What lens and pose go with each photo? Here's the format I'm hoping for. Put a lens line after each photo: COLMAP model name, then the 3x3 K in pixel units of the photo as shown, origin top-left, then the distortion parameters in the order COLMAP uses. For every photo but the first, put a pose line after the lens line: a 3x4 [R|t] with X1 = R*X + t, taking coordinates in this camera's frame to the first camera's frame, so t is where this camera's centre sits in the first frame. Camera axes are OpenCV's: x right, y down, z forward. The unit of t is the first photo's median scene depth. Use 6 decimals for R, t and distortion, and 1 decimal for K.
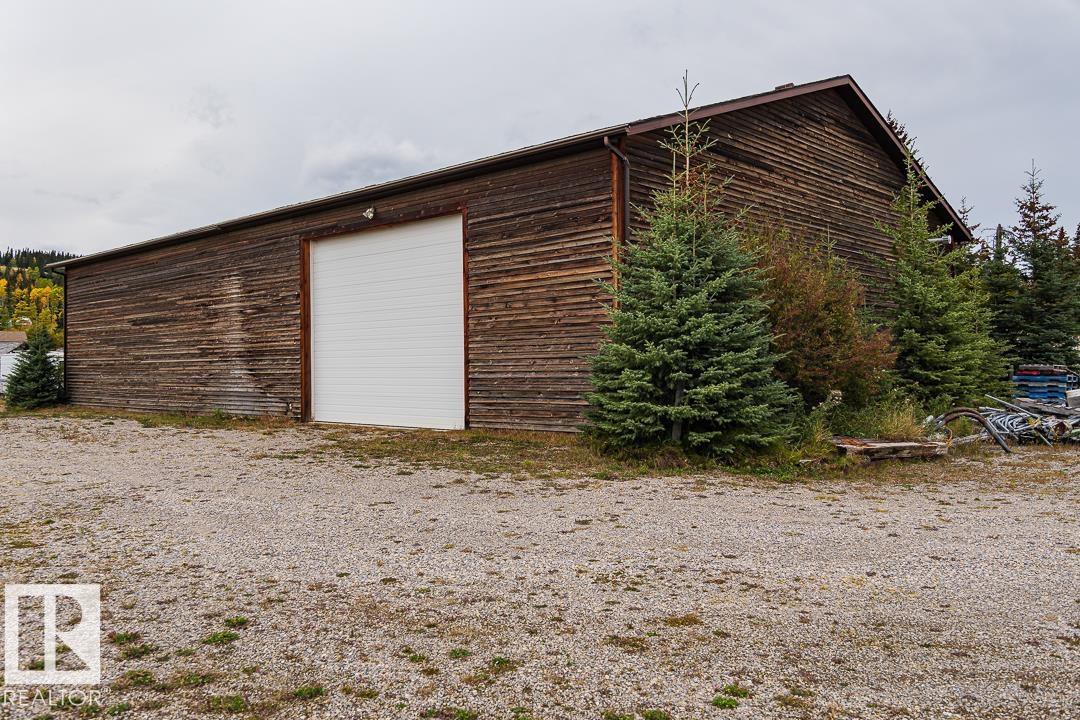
lens RADIAL K [[874.6, 0, 539.9], [0, 874.6, 364.0], [0, 0, 1]] dist [0.010206, 0.003470]
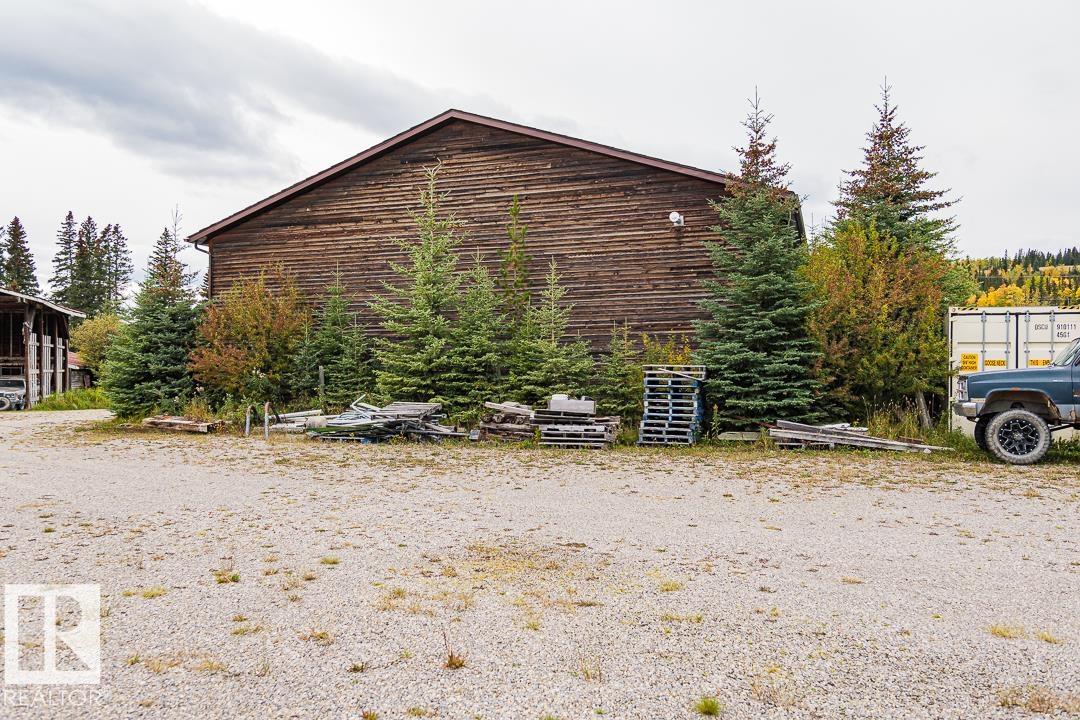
lens RADIAL K [[874.6, 0, 540.7], [0, 874.6, 359.6], [0, 0, 1]] dist [0.010206, 0.003470]
pose [[0.402744, -0.021716, -0.915055, 1.550500], [0.006351, 0.999761, -0.020931, 0.014642], [0.915290, 0.002618, 0.402786, 0.719884]]
